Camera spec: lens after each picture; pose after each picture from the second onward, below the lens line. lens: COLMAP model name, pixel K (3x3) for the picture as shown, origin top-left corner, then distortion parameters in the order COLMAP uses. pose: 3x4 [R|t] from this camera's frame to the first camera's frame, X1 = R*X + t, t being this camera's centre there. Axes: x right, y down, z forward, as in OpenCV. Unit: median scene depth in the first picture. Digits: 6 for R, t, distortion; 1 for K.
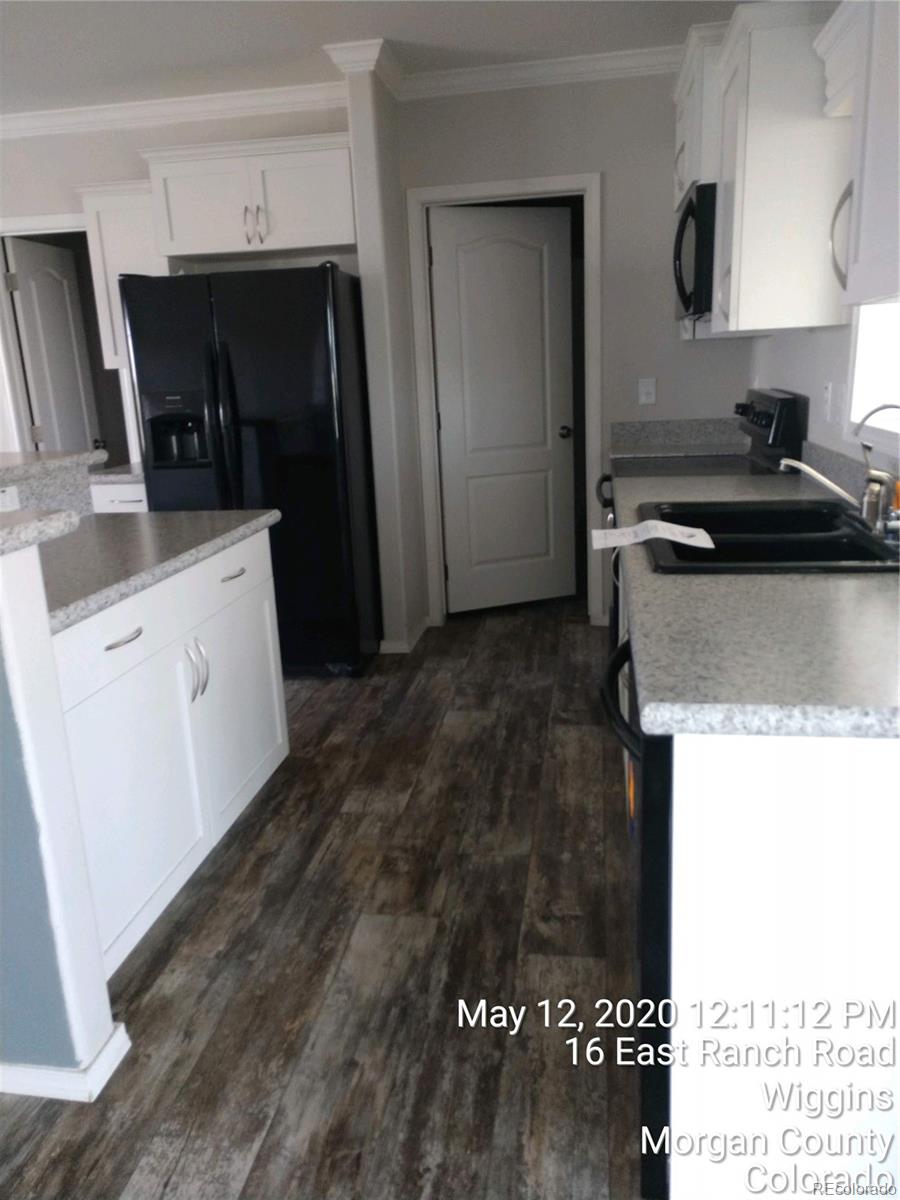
lens RADIAL K [[898.0, 0, 450.0], [0, 898.0, 600.0], [0, 0, 1]] dist [0.004068, 0.008025]
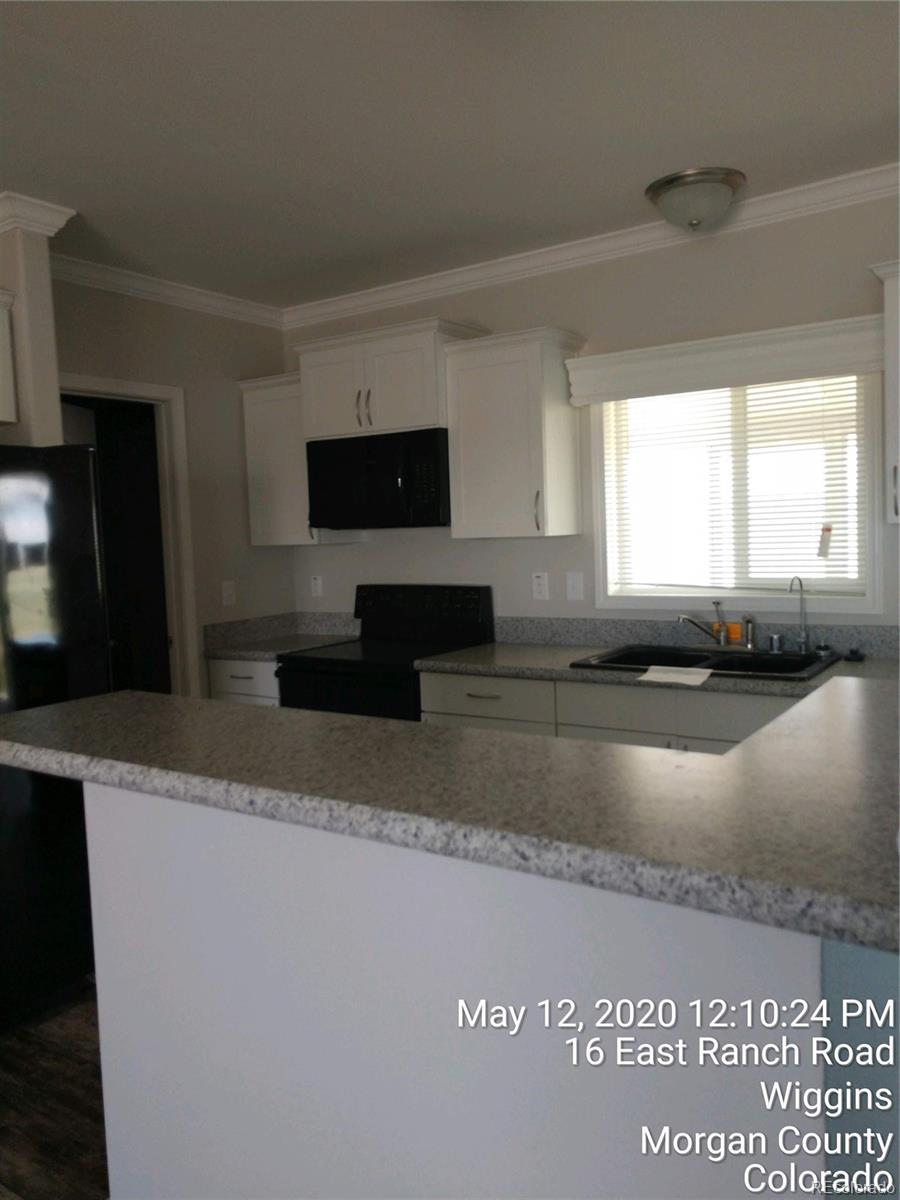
lens RADIAL K [[898.0, 0, 450.0], [0, 898.0, 600.0], [0, 0, 1]] dist [0.004068, 0.008025]
pose [[0.439694, -0.042269, 0.897152, -0.710950], [0.247398, 0.965949, -0.075740, -0.098637], [-0.863402, 0.255256, 0.435179, 0.395138]]
